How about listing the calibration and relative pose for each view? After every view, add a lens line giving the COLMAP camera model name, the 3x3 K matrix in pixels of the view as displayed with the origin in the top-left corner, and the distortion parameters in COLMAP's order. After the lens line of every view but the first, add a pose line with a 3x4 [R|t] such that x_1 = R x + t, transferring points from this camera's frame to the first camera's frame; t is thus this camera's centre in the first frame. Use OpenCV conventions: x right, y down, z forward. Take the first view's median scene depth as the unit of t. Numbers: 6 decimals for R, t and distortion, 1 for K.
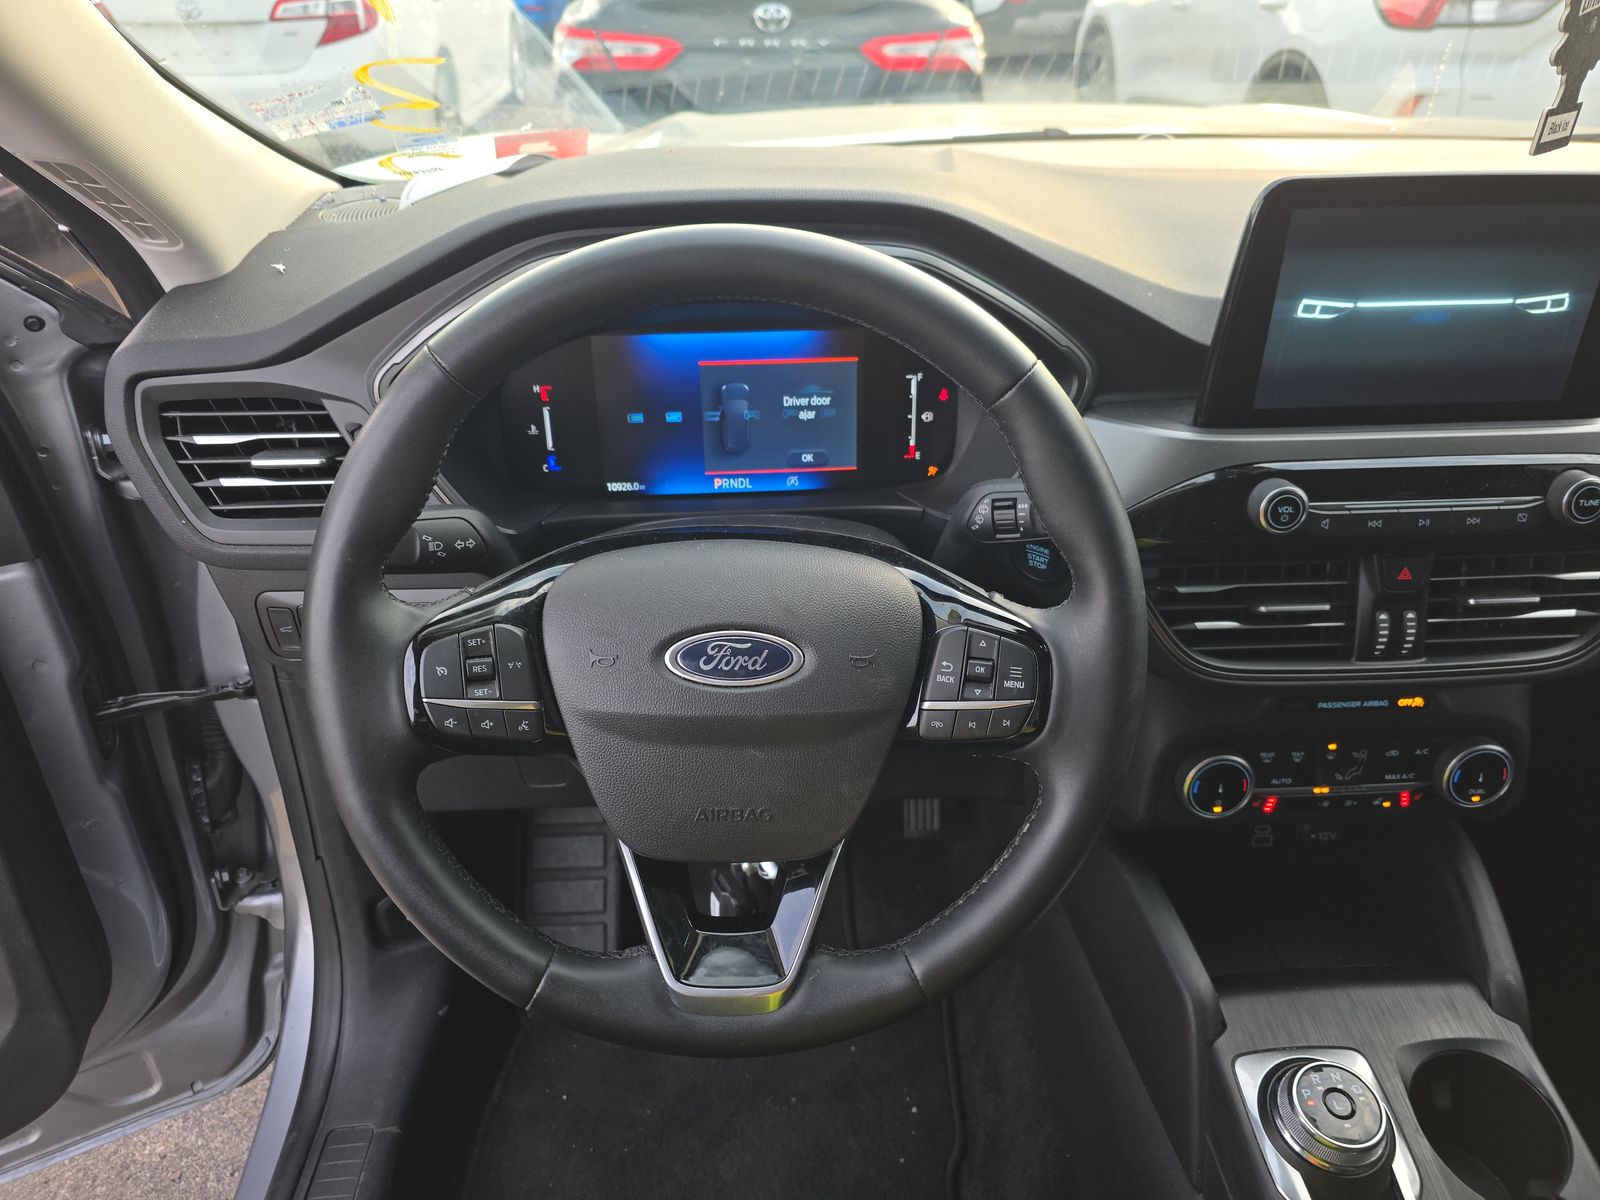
lens RADIAL K [[1088.4, 0, 800.0], [0, 1088.4, 600.0], [0, 0, 1]] dist [0.062463, -0.058650]
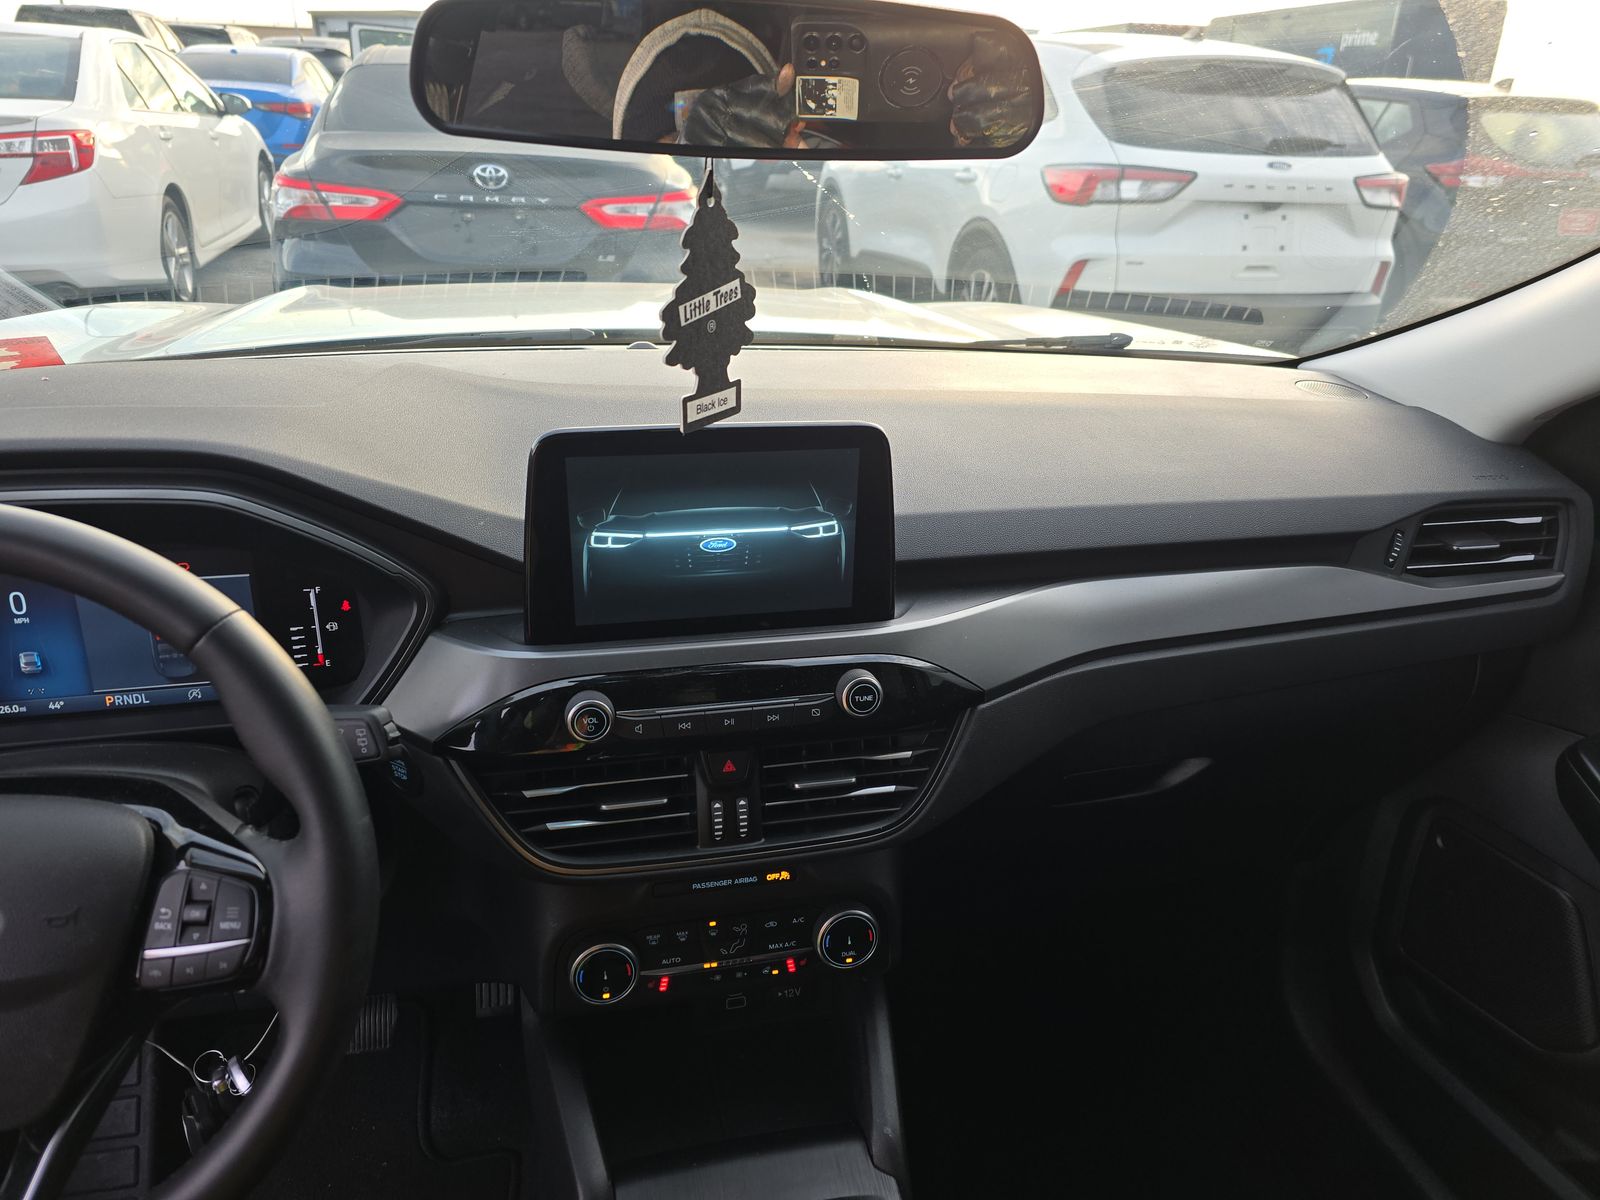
lens RADIAL K [[1089.4, 0, 800.0], [0, 1089.4, 600.0], [0, 0, 1]] dist [0.073942, -0.060053]
pose [[0.986711, -0.033462, 0.159003, 0.403625], [0.049923, 0.993665, -0.100687, -0.068262], [-0.154626, 0.107287, 0.982130, -0.098492]]
